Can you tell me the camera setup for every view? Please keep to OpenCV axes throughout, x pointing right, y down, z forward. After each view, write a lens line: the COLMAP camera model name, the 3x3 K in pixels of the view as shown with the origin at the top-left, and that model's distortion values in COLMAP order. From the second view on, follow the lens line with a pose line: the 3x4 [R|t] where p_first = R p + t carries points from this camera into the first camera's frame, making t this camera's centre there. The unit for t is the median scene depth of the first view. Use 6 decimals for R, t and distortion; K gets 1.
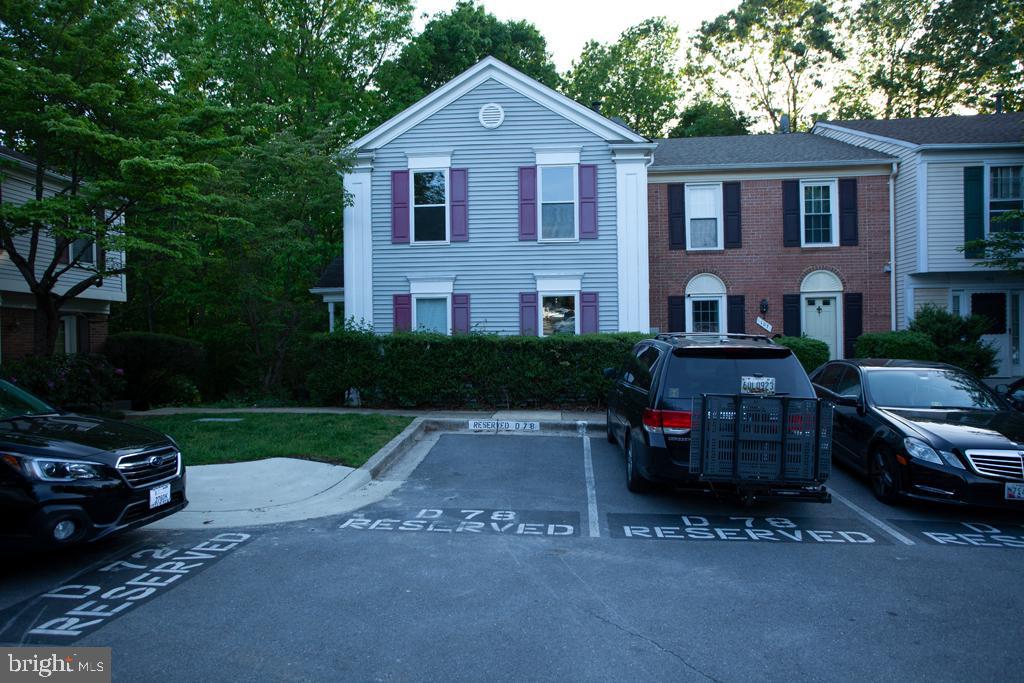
lens RADIAL K [[676.8, 0, 514.7], [0, 676.8, 337.2], [0, 0, 1]] dist [0.006383, 0.002770]
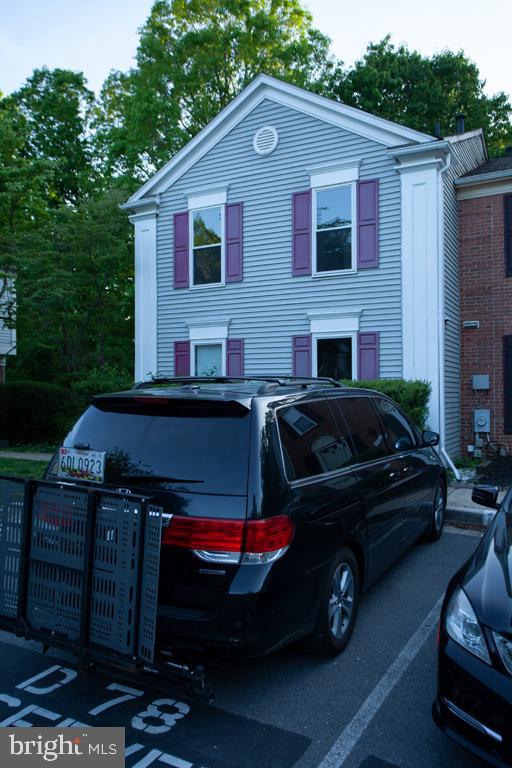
lens RADIAL K [[622.2, 0, 255.0], [0, 622.2, 375.7], [0, 0, 1]] dist [0.034265, 0.000590]
pose [[0.913414, -0.004243, -0.407010, 0.292709], [-0.004160, 0.999796, -0.019759, 0.002653], [0.407011, 0.019742, 0.913210, 0.241234]]
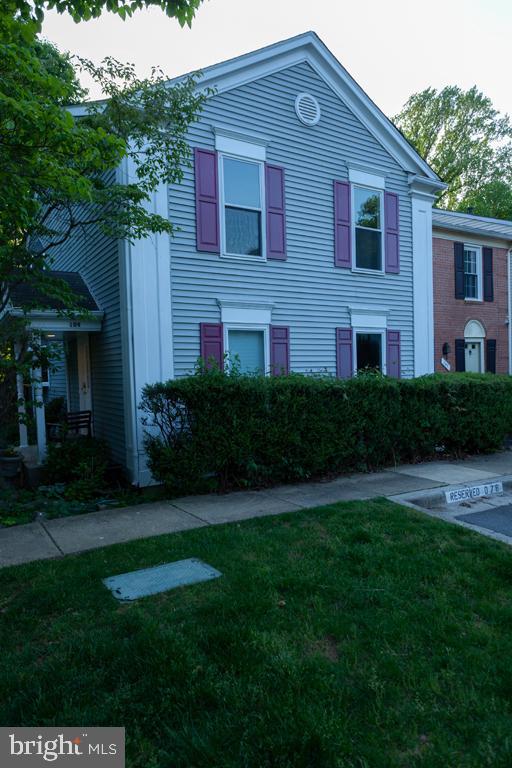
lens RADIAL K [[507.6, 0, 256.0], [0, 507.6, 384.0], [0, 0, 1]] dist [0.006383, 0.002770]
pose [[0.800478, -0.024169, 0.598875, -0.464325], [0.009399, 0.999570, 0.027776, -0.013103], [-0.599289, -0.016605, 0.800361, 0.543333]]
